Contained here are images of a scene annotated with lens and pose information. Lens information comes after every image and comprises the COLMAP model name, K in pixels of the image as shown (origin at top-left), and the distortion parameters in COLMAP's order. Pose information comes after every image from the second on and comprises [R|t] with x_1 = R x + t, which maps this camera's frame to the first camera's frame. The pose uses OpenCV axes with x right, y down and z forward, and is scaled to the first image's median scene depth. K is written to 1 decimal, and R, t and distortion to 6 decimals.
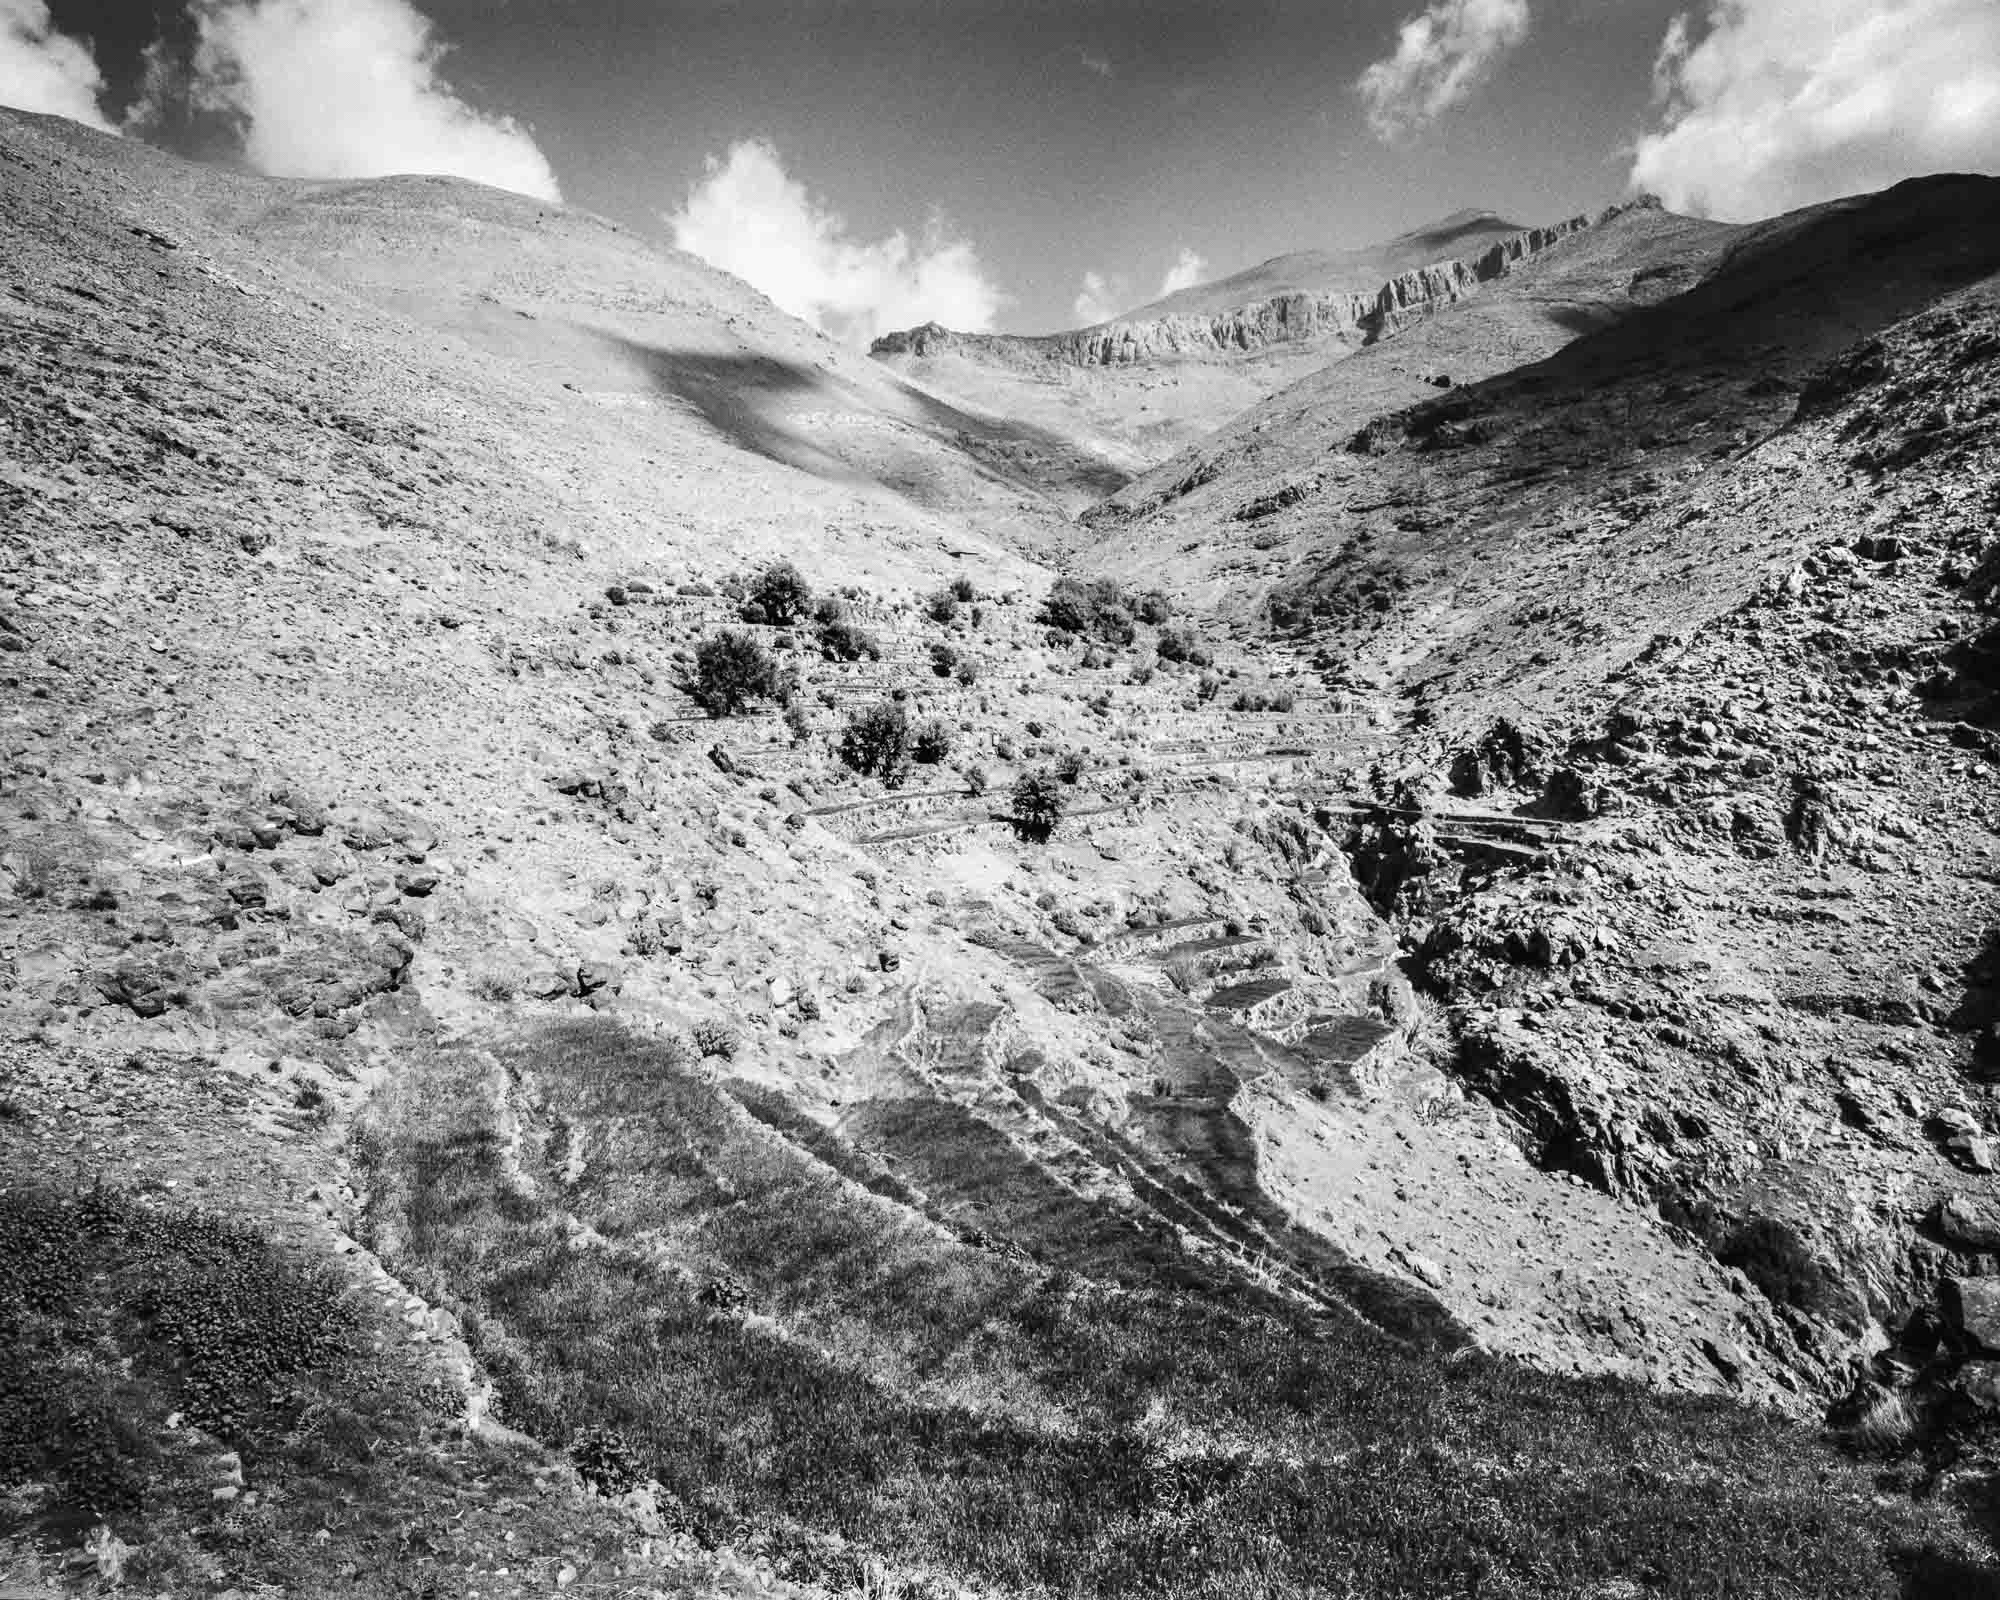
lens RADIAL K [[1373.0, 0, 1000.0], [0, 1373.0, 800.0], [0, 0, 1]] dist [0.026188, -0.000508]
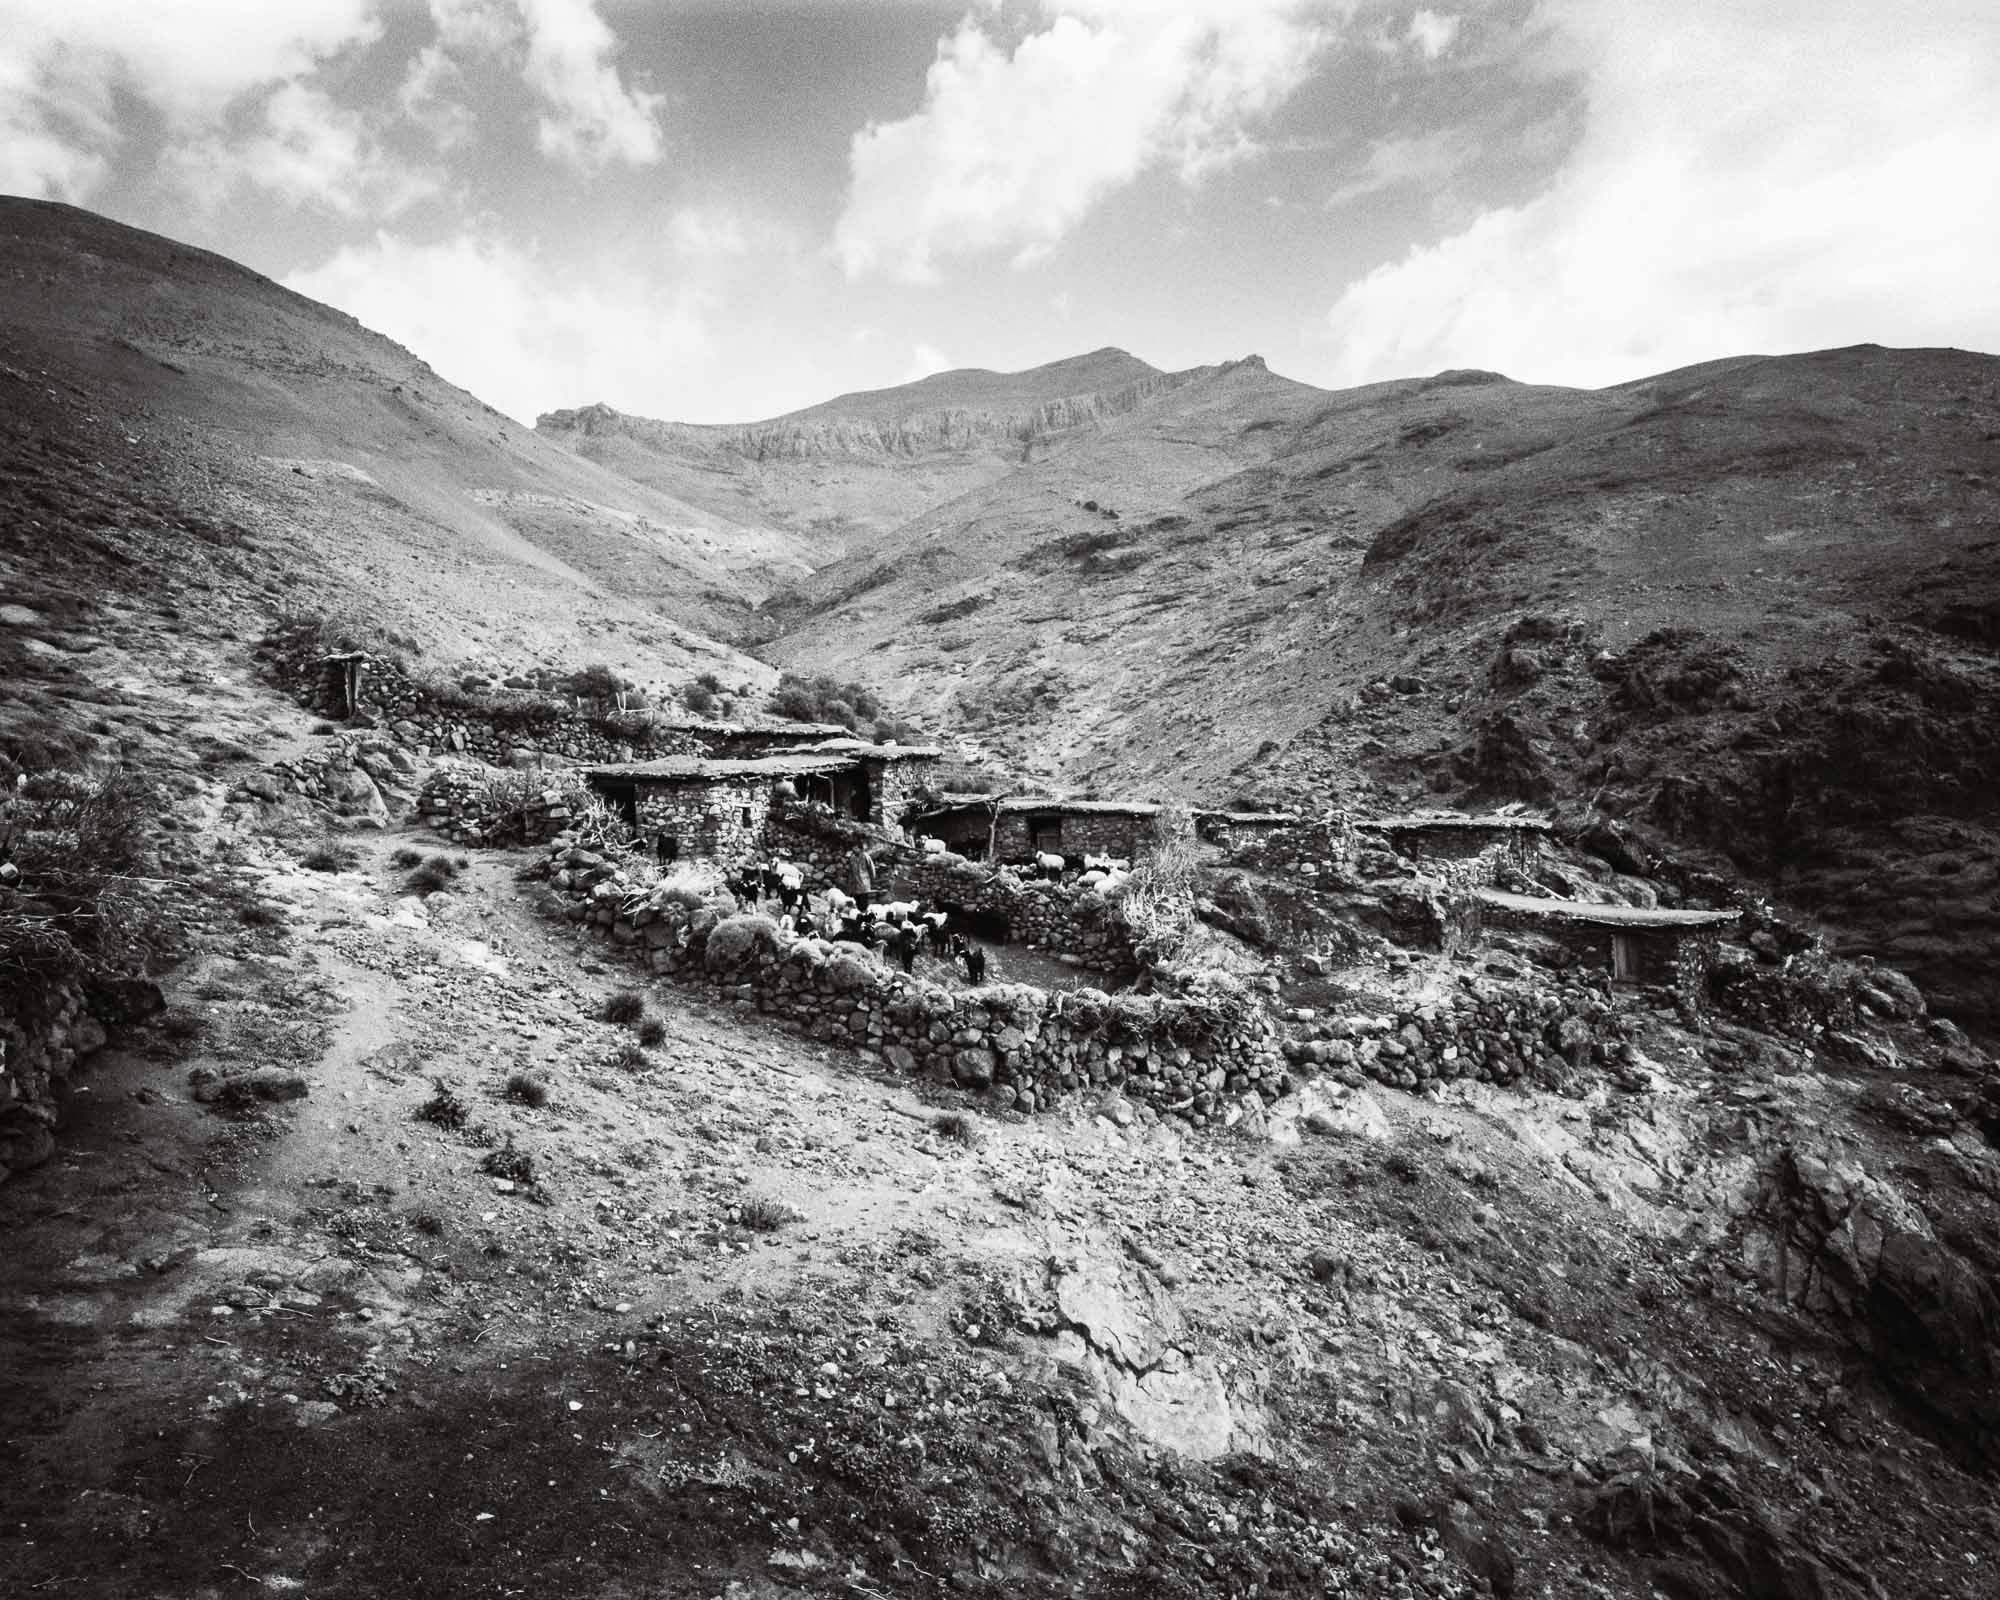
lens RADIAL K [[1373.0, 0, 1000.0], [0, 1373.0, 800.0], [0, 0, 1]] dist [0.026188, -0.000508]
pose [[0.968875, 0.013589, 0.247177, -0.058343], [0.001134, 0.998238, -0.059327, 0.009581], [-0.247547, 0.057760, 0.967153, -0.126995]]
